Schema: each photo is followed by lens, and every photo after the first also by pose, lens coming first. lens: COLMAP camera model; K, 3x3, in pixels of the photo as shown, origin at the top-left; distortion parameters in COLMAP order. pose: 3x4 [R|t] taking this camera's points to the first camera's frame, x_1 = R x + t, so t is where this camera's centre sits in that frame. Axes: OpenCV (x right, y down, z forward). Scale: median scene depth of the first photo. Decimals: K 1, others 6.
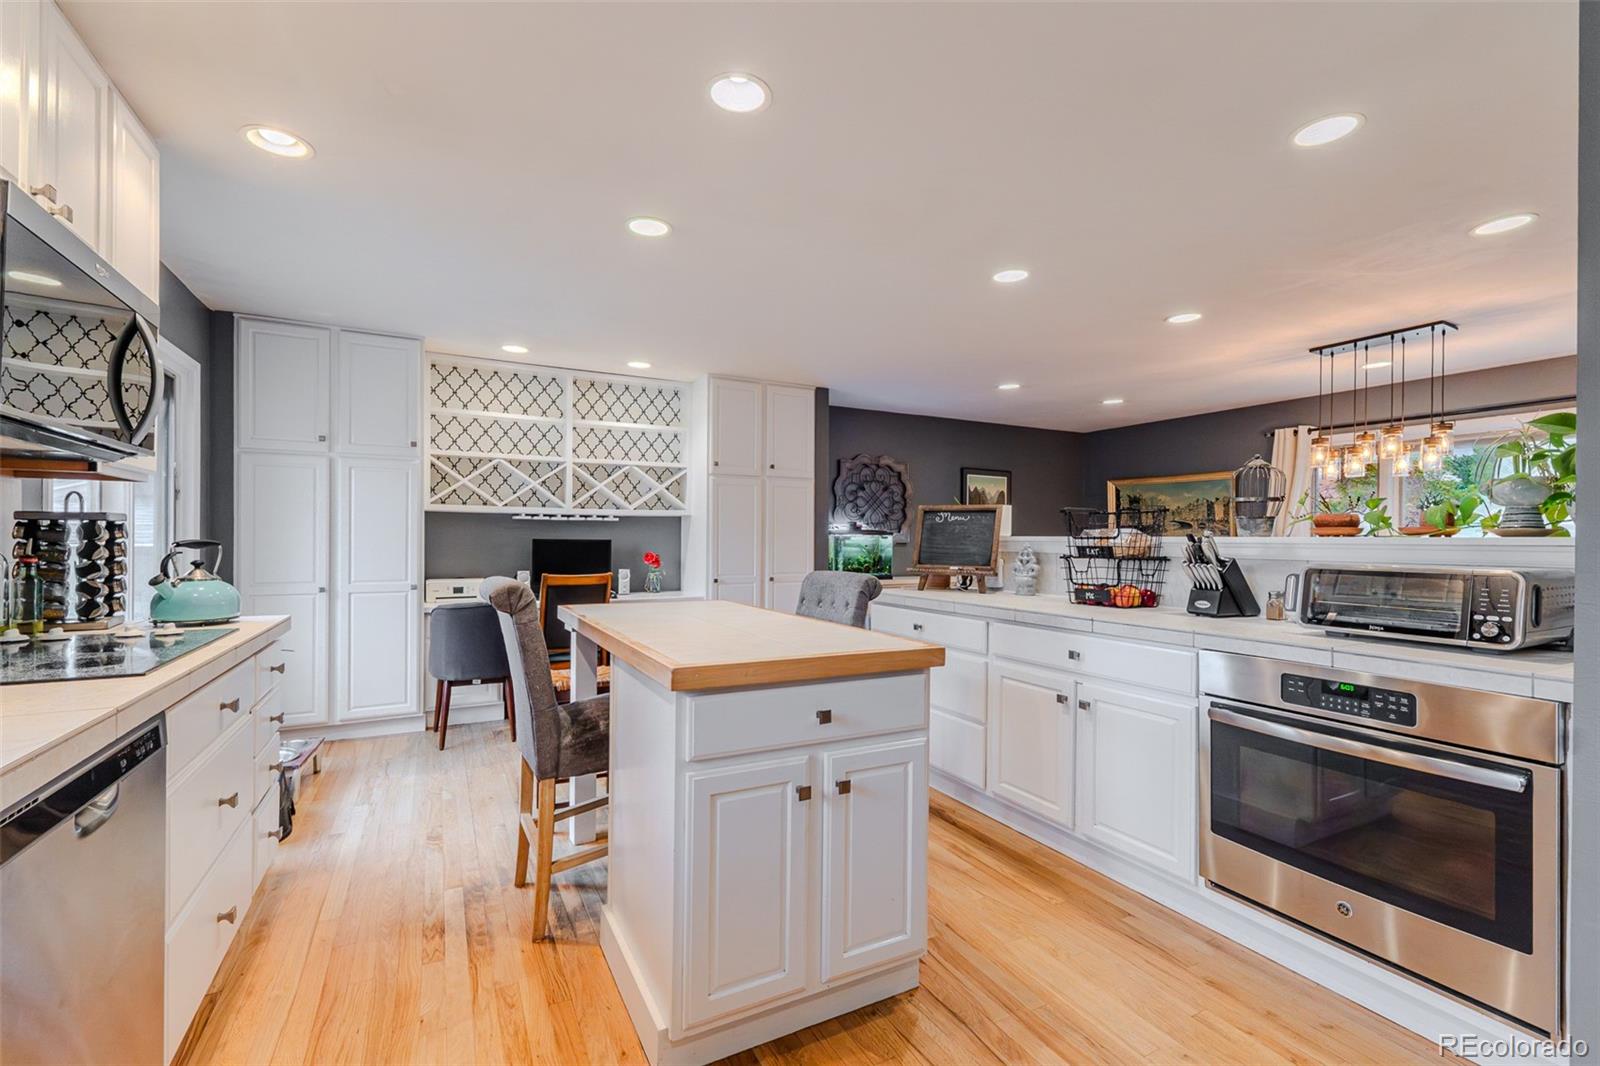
lens RADIAL K [[691.2, 0, 802.3], [0, 691.2, 538.0], [0, 0, 1]] dist [0.006784, 0.000222]
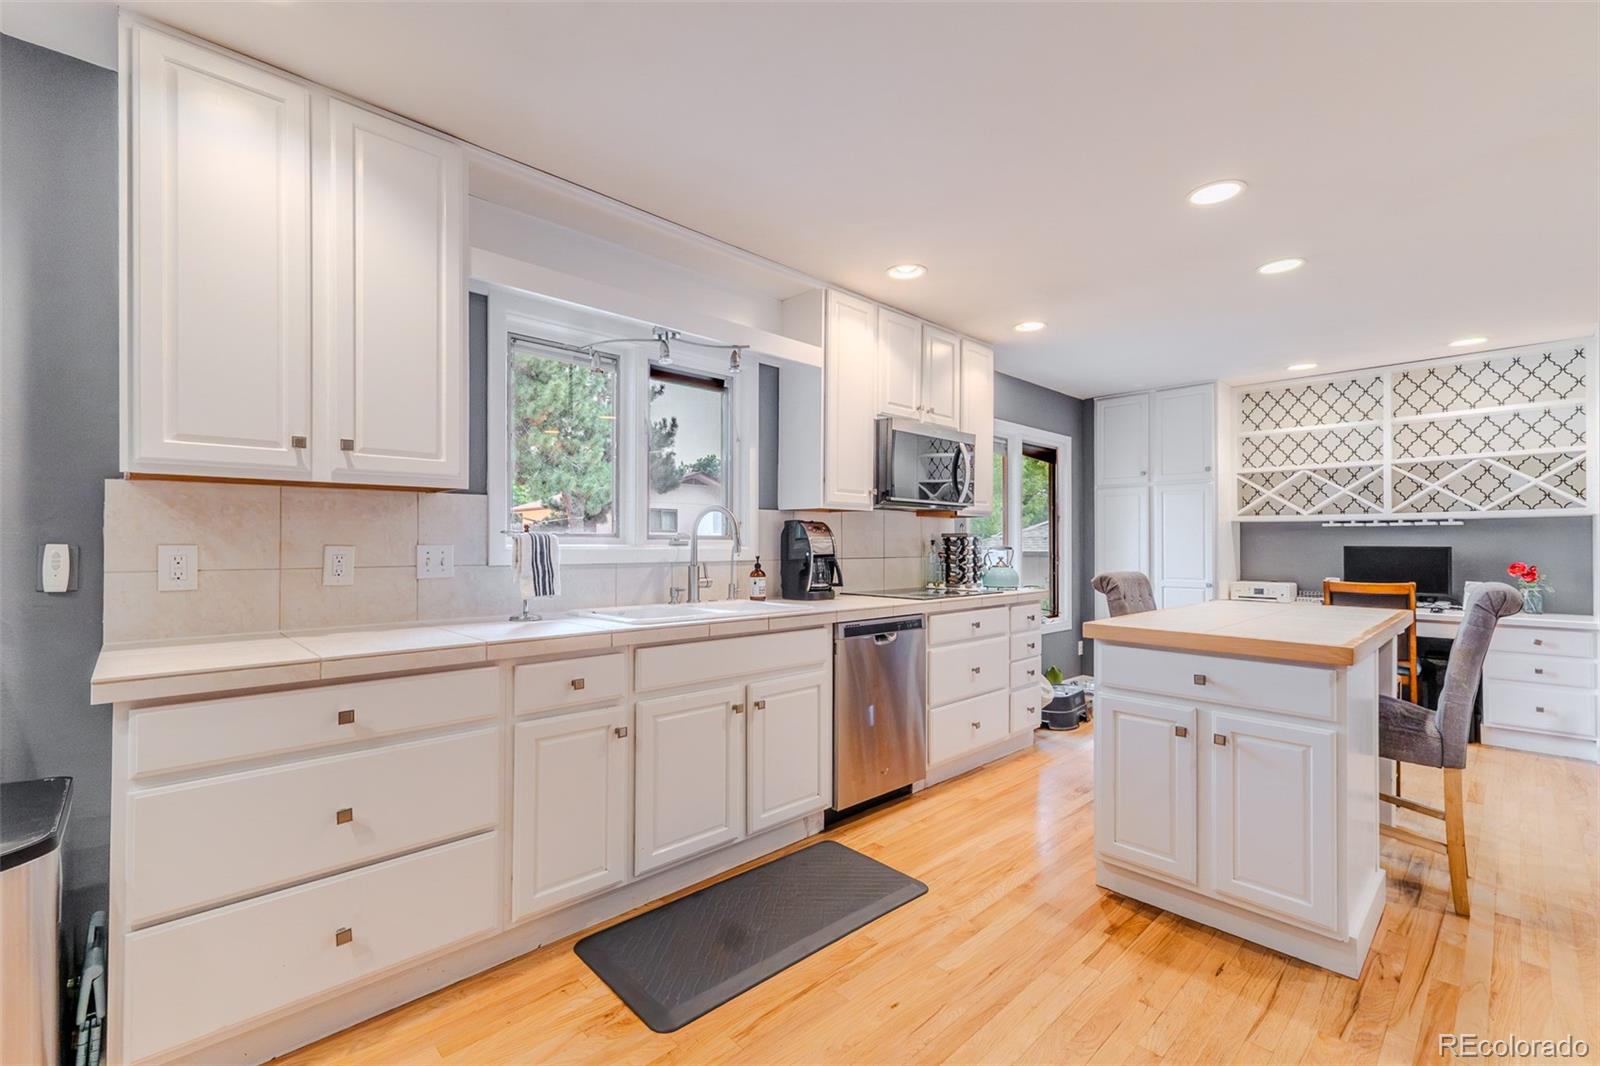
lens RADIAL K [[684.8, 0, 799.3], [0, 684.8, 537.6], [0, 0, 1]] dist [0.008678, -0.001803]
pose [[0.275924, -0.013607, -0.961083, 0.352691], [0.001534, 0.999905, -0.013716, 0.002021], [0.961178, 0.002311, 0.275918, -0.029176]]
